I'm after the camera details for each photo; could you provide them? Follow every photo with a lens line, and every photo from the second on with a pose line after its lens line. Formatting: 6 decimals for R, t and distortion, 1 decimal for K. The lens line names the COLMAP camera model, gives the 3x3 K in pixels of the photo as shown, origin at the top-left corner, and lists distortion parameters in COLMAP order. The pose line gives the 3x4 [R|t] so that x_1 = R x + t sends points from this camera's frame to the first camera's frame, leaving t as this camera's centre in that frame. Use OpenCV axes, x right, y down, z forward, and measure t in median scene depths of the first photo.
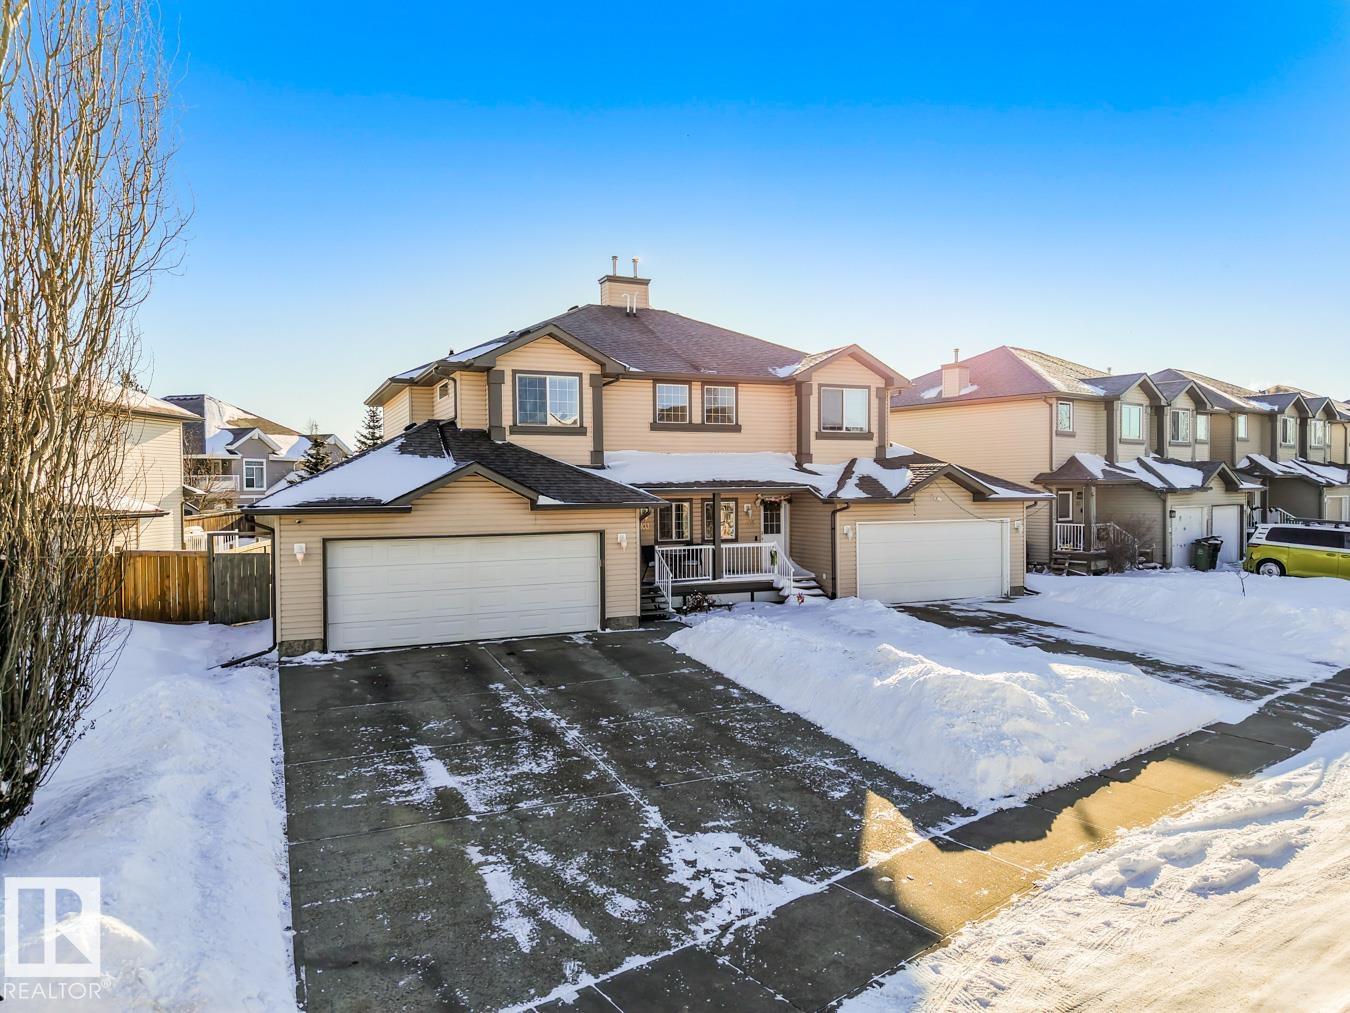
lens RADIAL K [[918.7, 0, 675.0], [0, 918.7, 506.5], [0, 0, 1]] dist [0.047007, -0.049894]
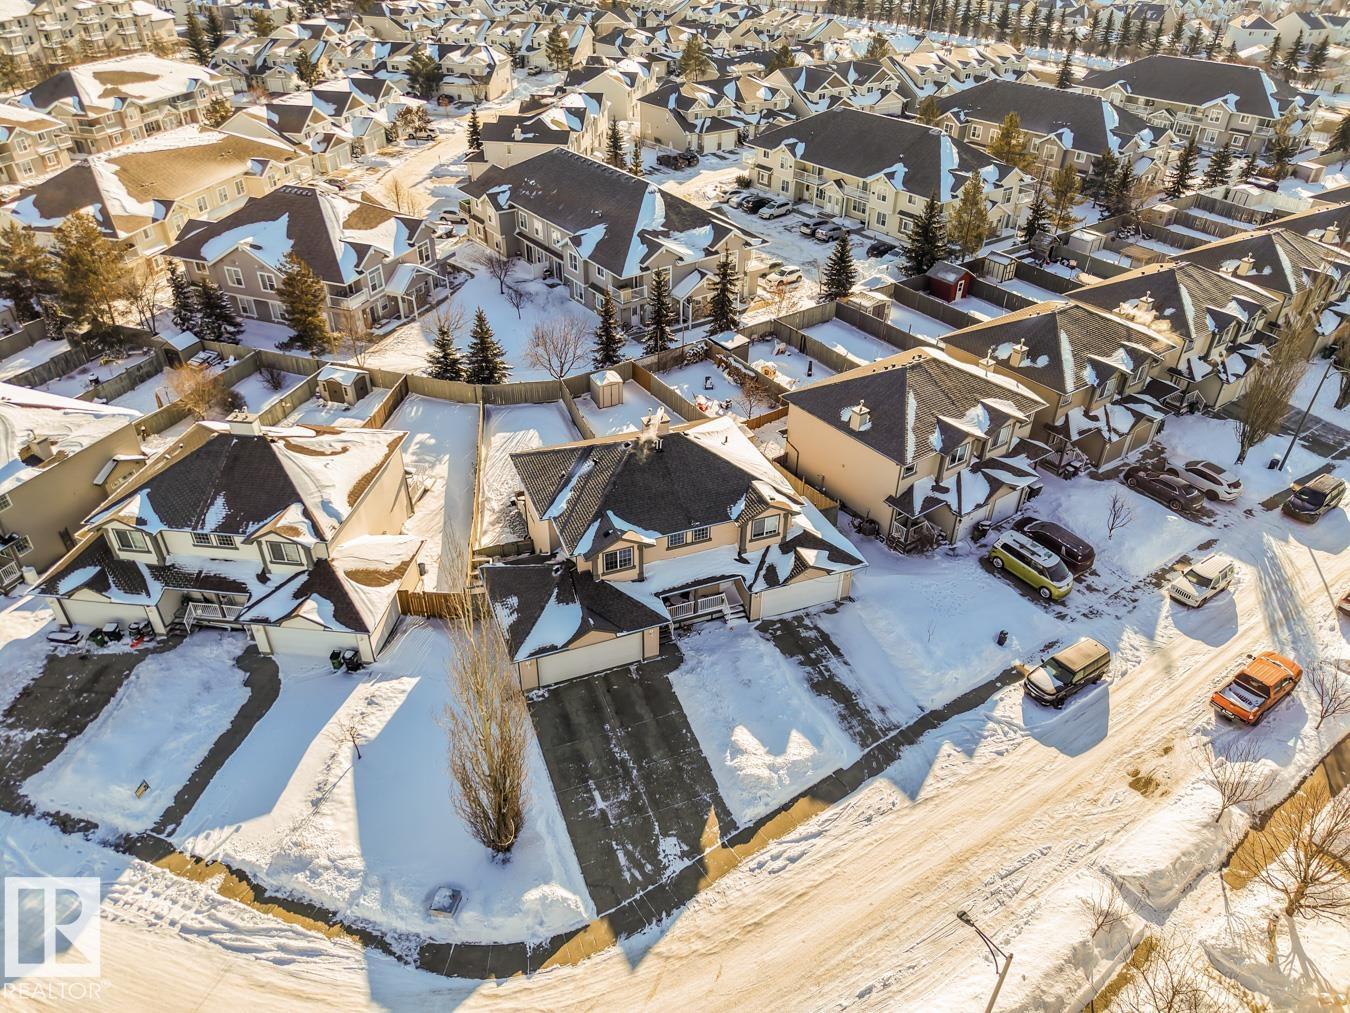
lens RADIAL K [[918.7, 0, 675.0], [0, 918.7, 506.5], [0, 0, 1]] dist [0.047007, -0.049894]
pose [[0.998748, 0.041468, -0.027973, 0.100421], [-0.020594, 0.850522, 0.525537, -2.684925], [0.045585, -0.524303, 0.850311, -1.514556]]
